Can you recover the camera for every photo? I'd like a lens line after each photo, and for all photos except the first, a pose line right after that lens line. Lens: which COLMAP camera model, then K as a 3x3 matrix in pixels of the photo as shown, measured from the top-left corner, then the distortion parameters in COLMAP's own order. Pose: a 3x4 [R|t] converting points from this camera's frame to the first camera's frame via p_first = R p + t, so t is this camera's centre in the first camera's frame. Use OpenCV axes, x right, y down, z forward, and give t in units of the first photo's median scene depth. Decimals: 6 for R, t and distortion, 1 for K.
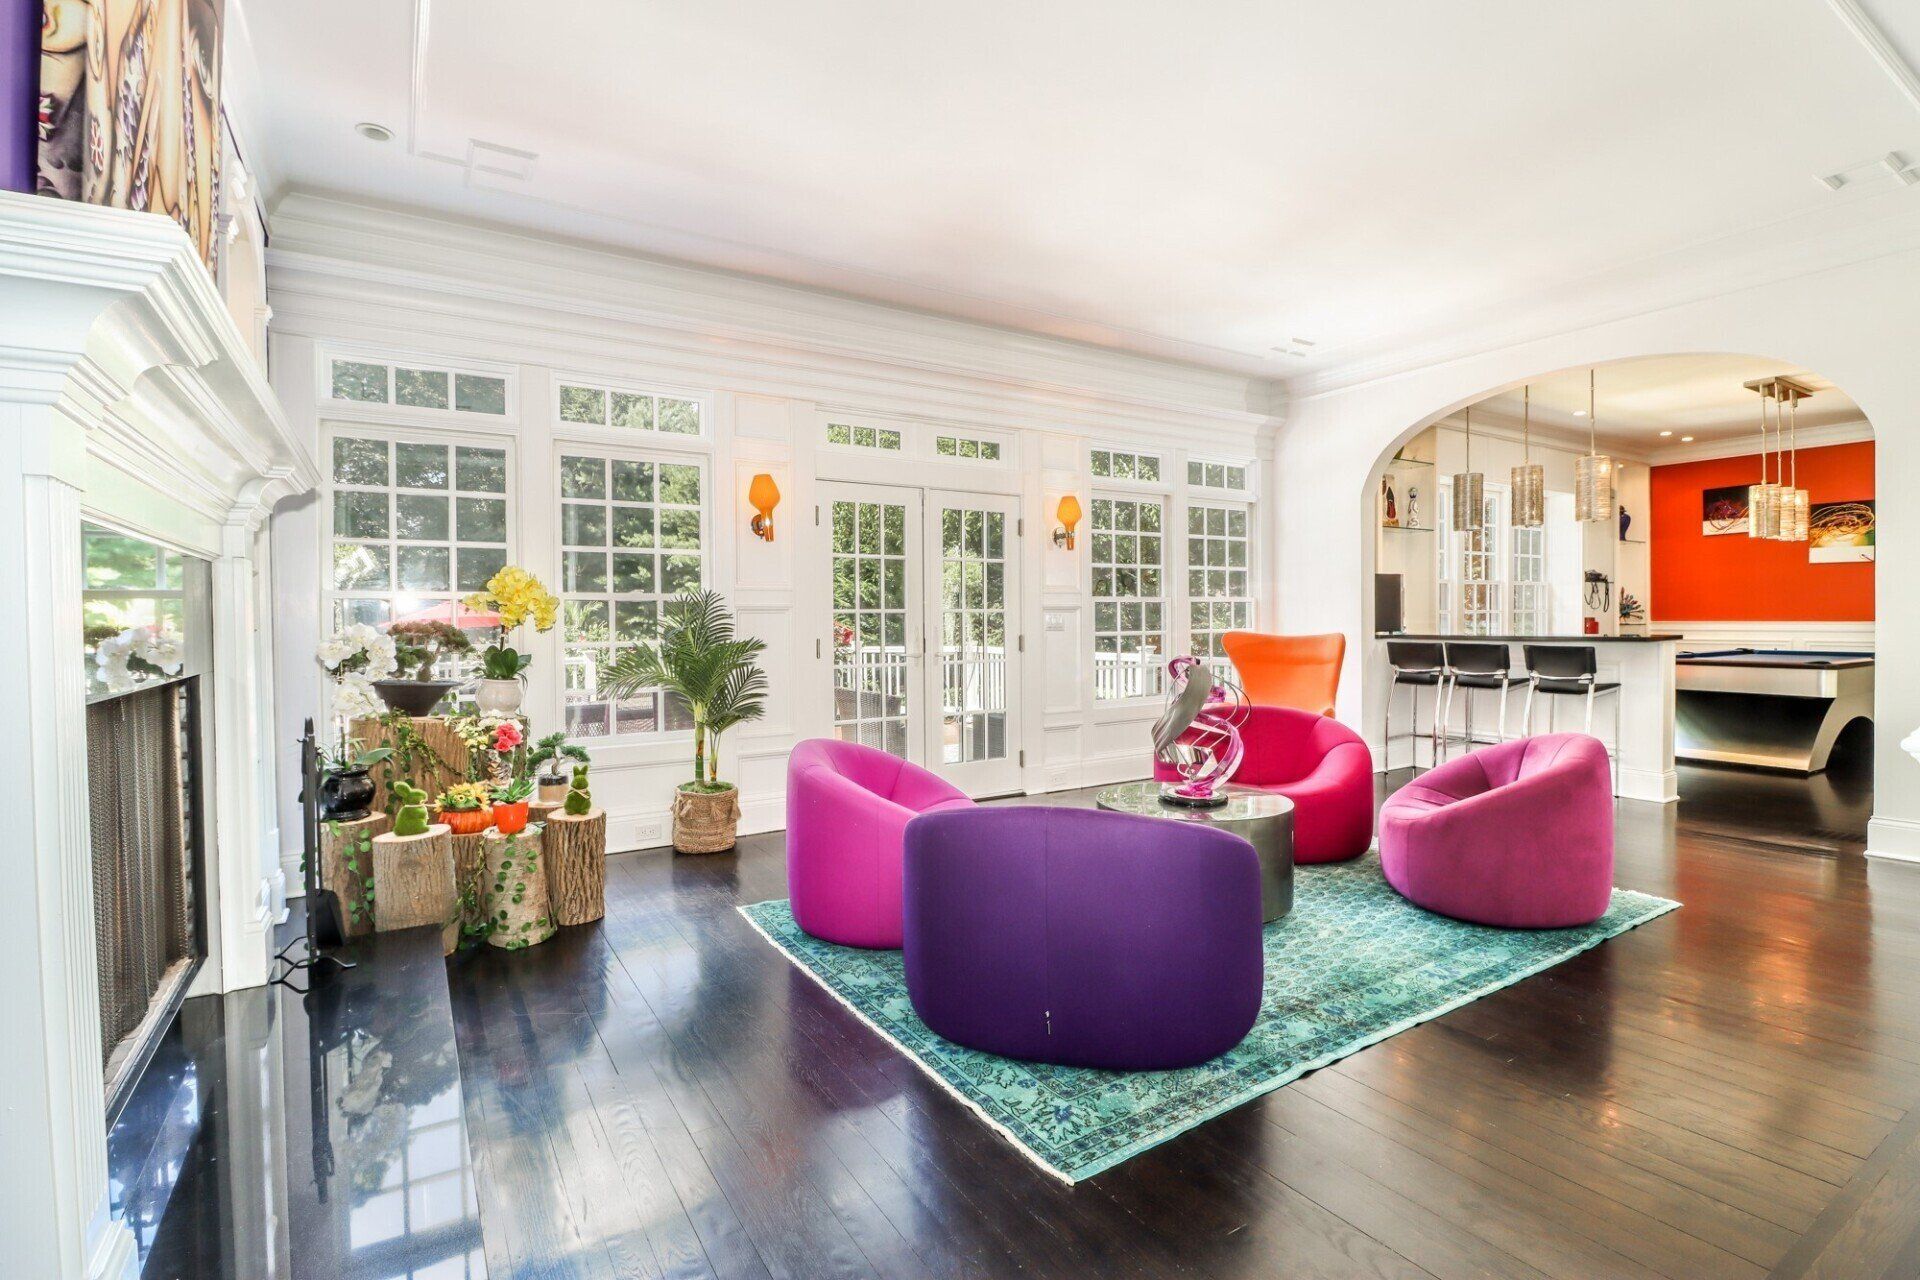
lens RADIAL K [[891.7, 0, 971.3], [0, 891.7, 631.0], [0, 0, 1]] dist [-0.000724, -0.013035]
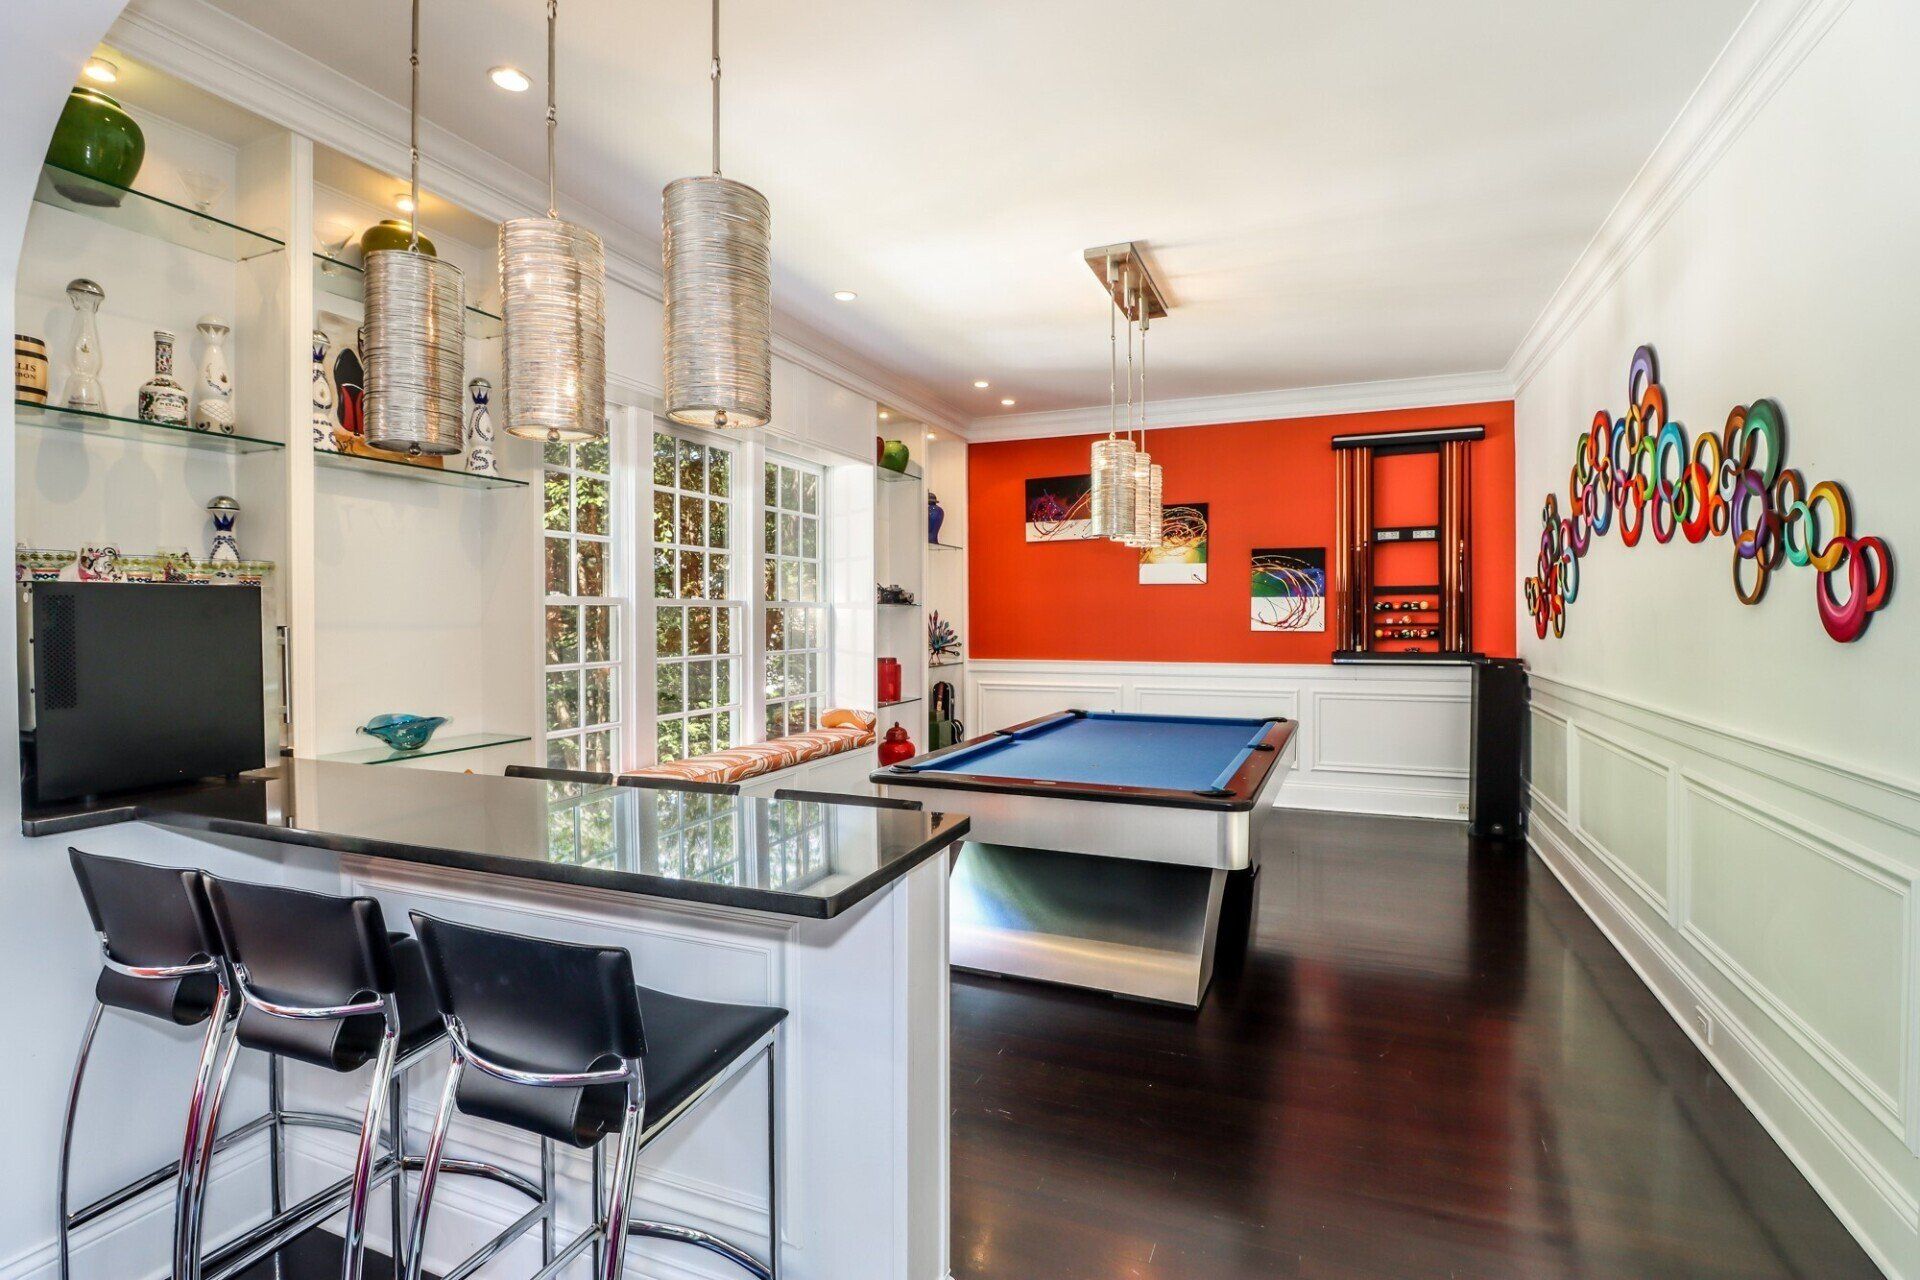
lens RADIAL K [[891.7, 0, 971.3], [0, 891.7, 631.0], [0, 0, 1]] dist [-0.000724, -0.013035]
pose [[0.808996, -0.002813, 0.587808, 0.391515], [0.006030, 0.999976, -0.003514, -0.035461], [-0.587784, 0.006387, 0.808993, 0.473394]]
